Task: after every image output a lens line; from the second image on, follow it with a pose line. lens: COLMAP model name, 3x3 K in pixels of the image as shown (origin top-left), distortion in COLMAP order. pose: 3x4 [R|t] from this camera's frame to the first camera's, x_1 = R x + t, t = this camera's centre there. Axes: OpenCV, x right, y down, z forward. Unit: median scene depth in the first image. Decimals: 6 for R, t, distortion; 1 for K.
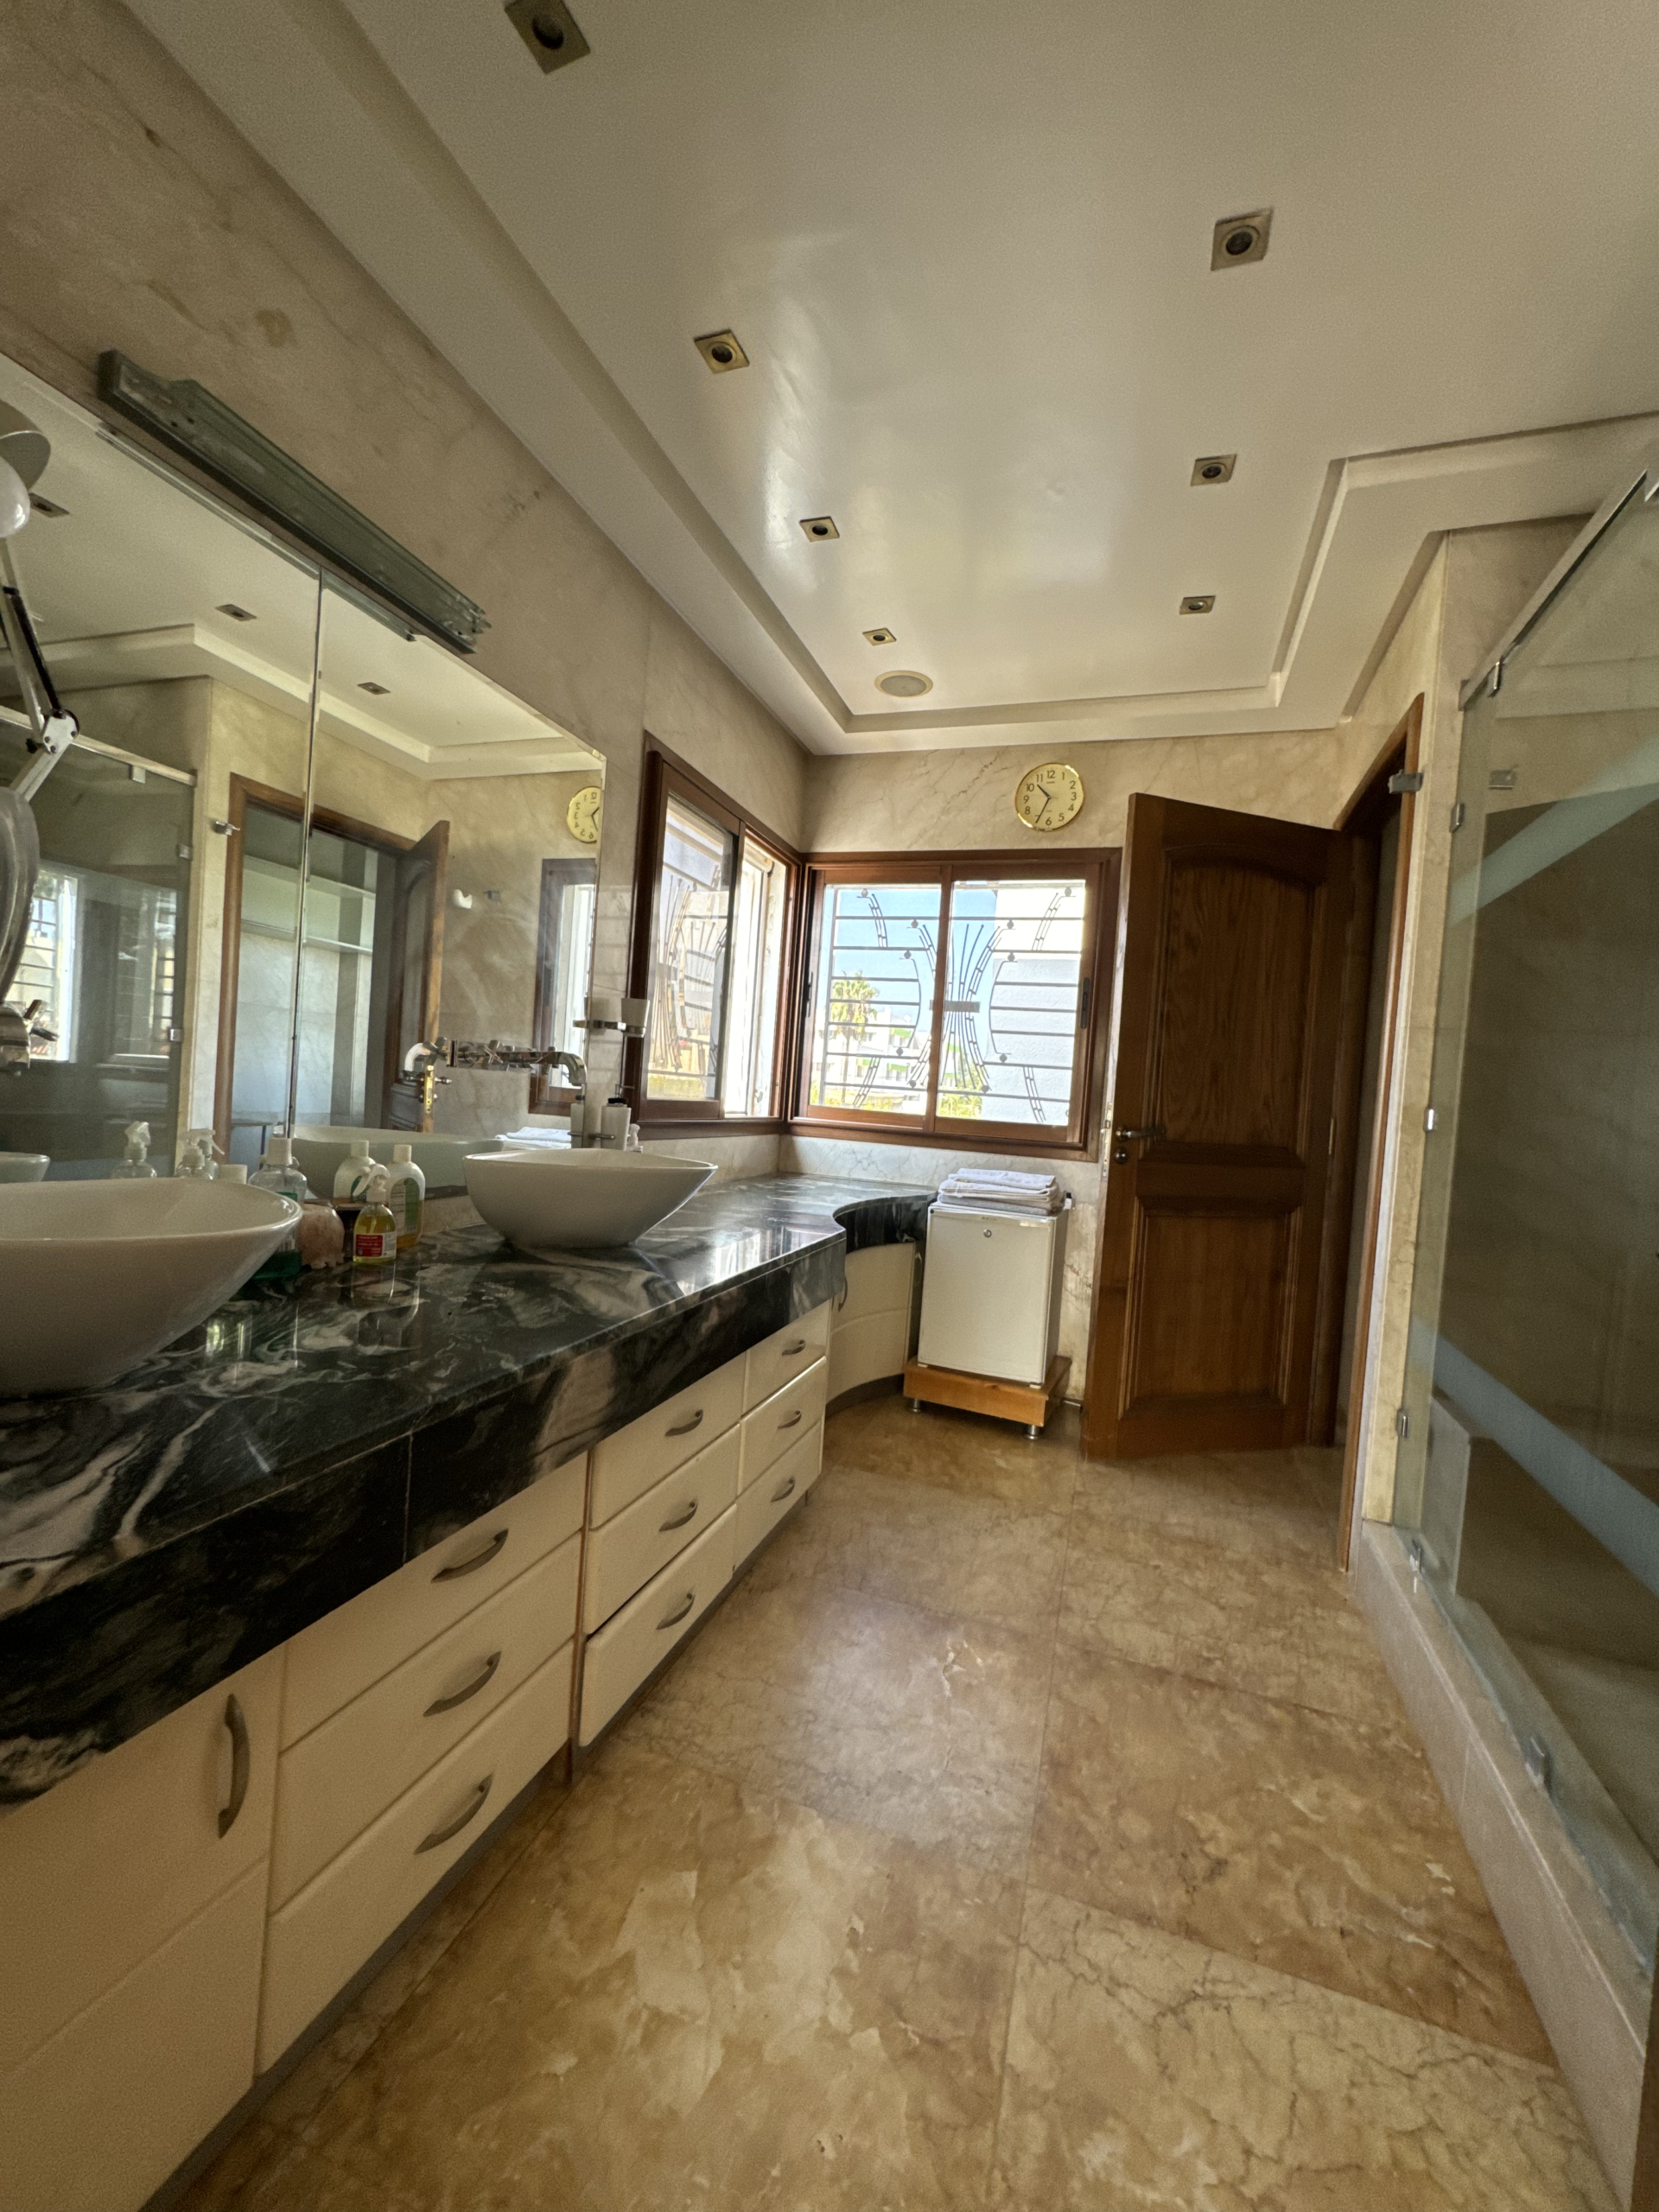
lens RADIAL K [[887.6, 0, 831.0], [0, 887.6, 1108.1], [0, 0, 1]] dist [0.000609, 0.000220]
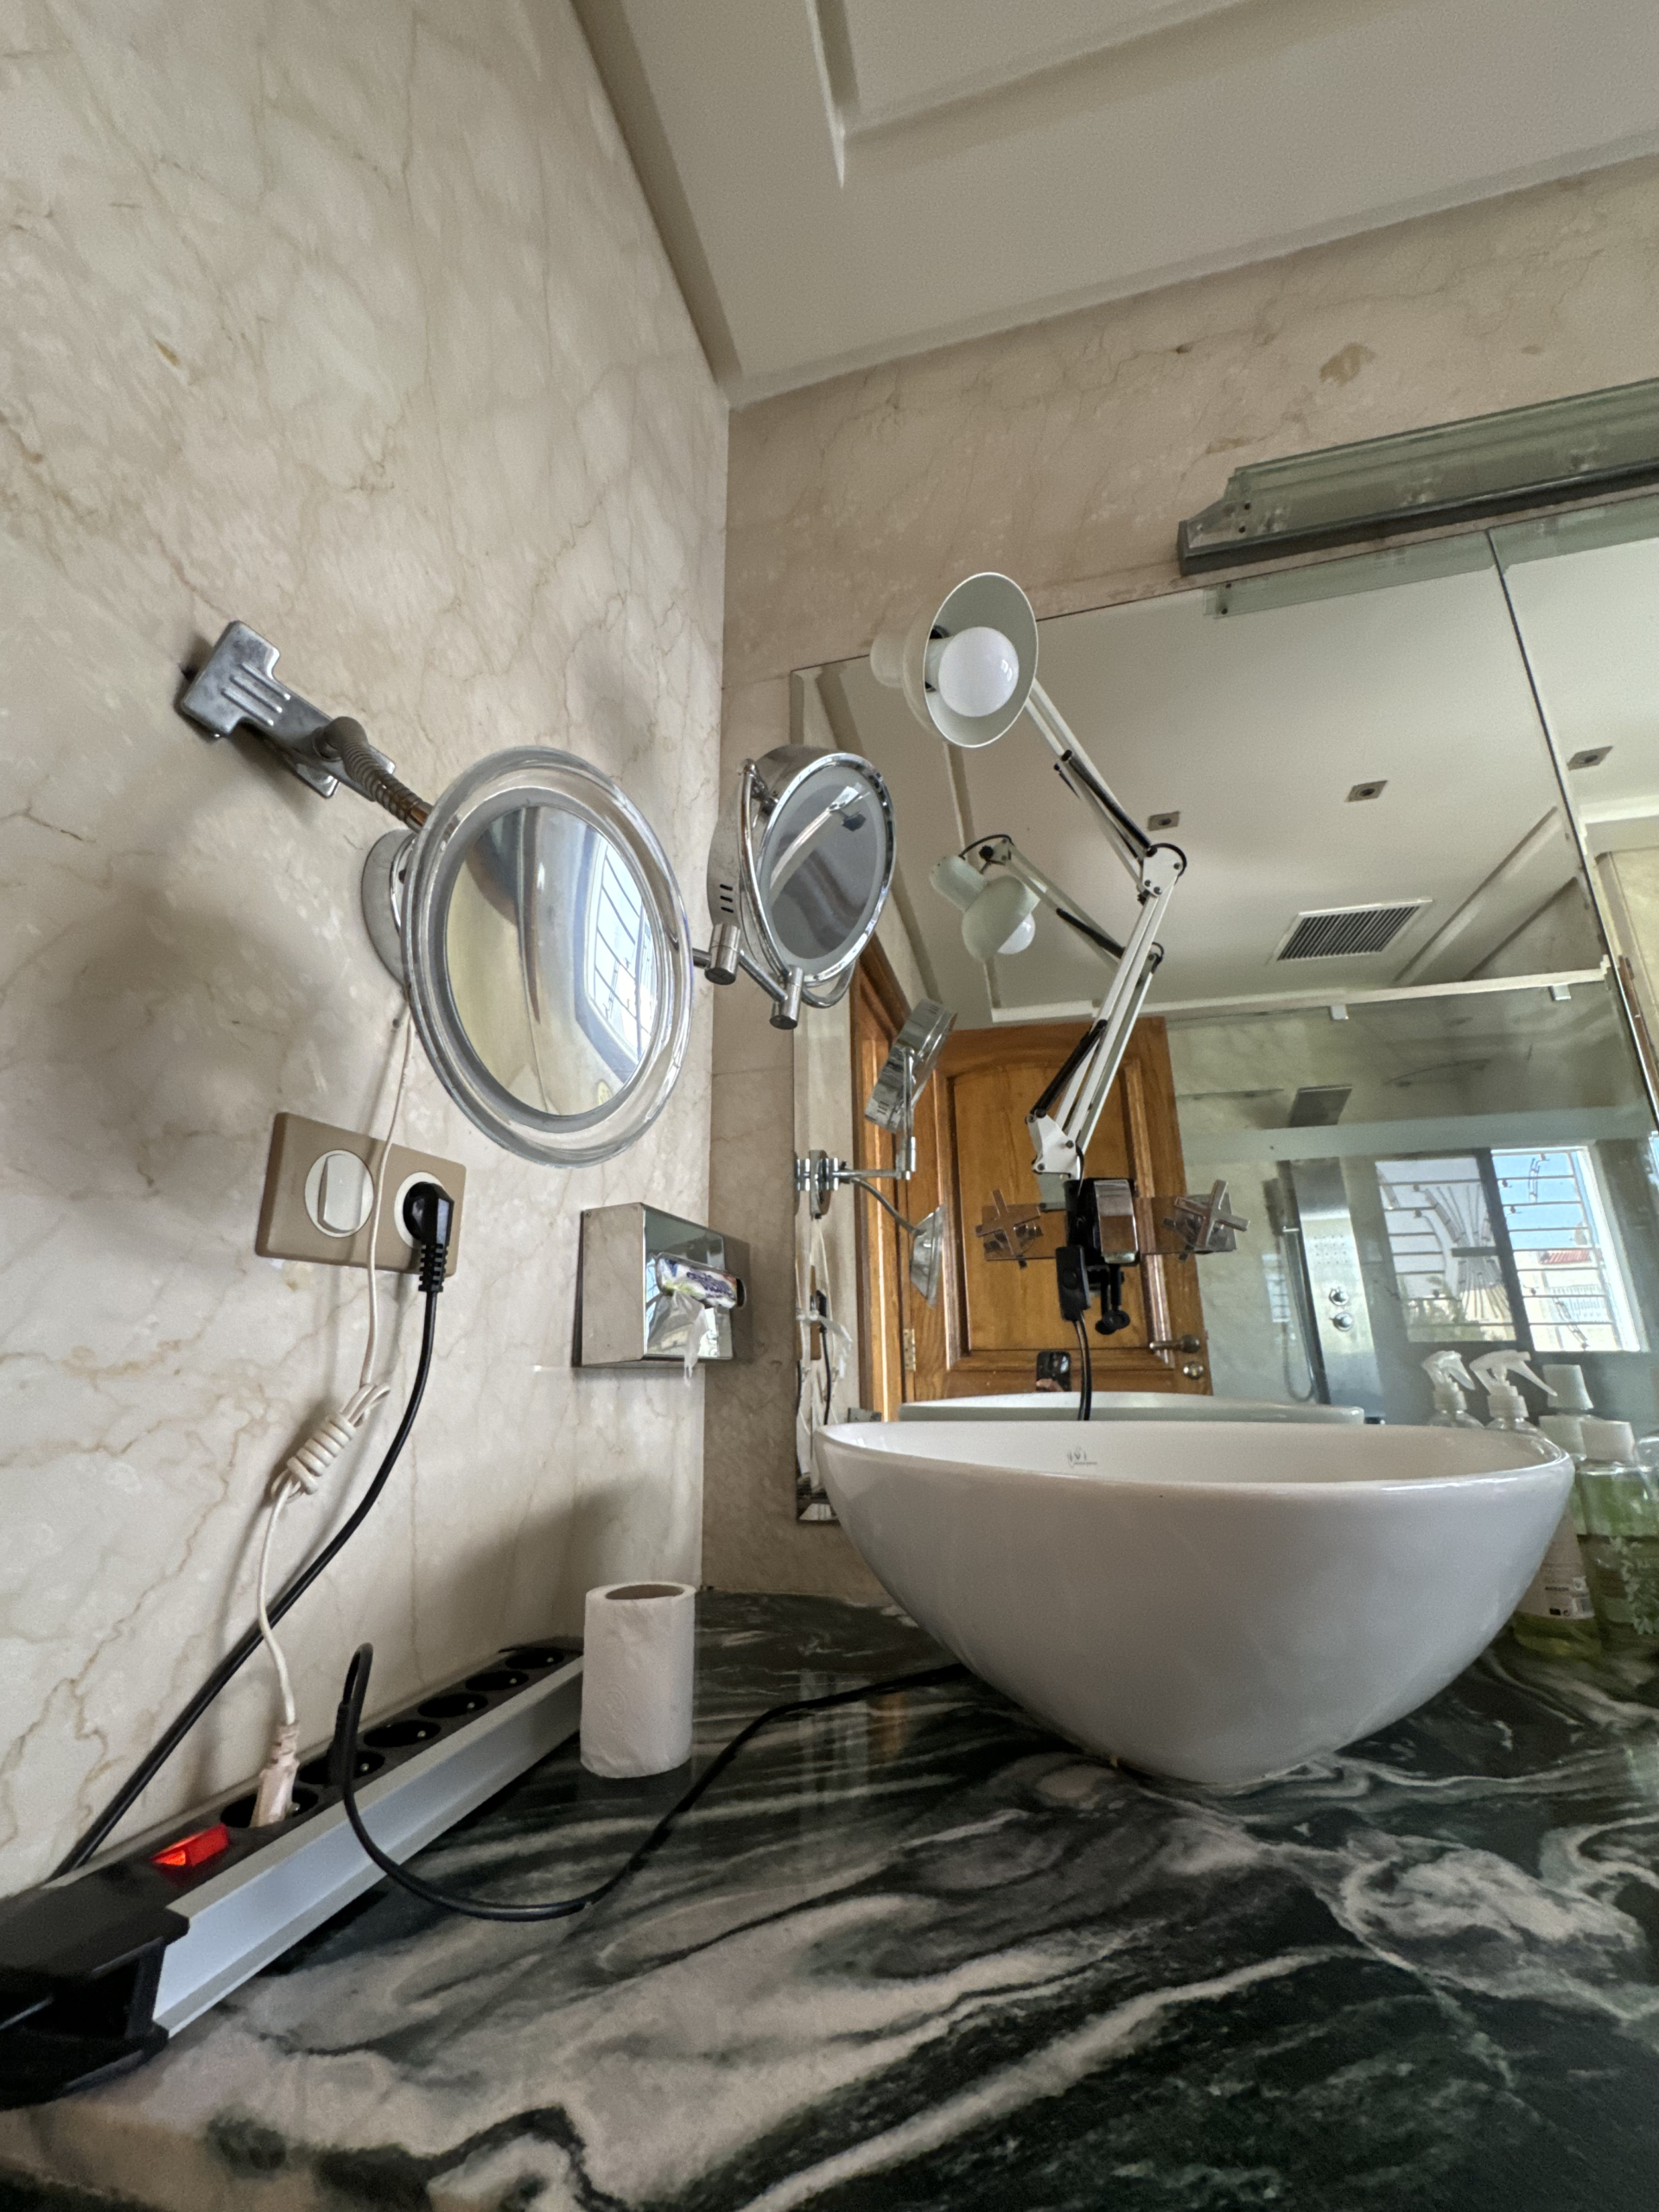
lens RADIAL K [[887.6, 0, 827.8], [0, 887.6, 1100.2], [0, 0, 1]] dist [0.000609, 0.000220]
pose [[0.082724, -0.348695, -0.933579, -0.217931], [0.001332, 0.936827, -0.349790, 0.125268], [0.996572, 0.027692, 0.077962, 0.833188]]
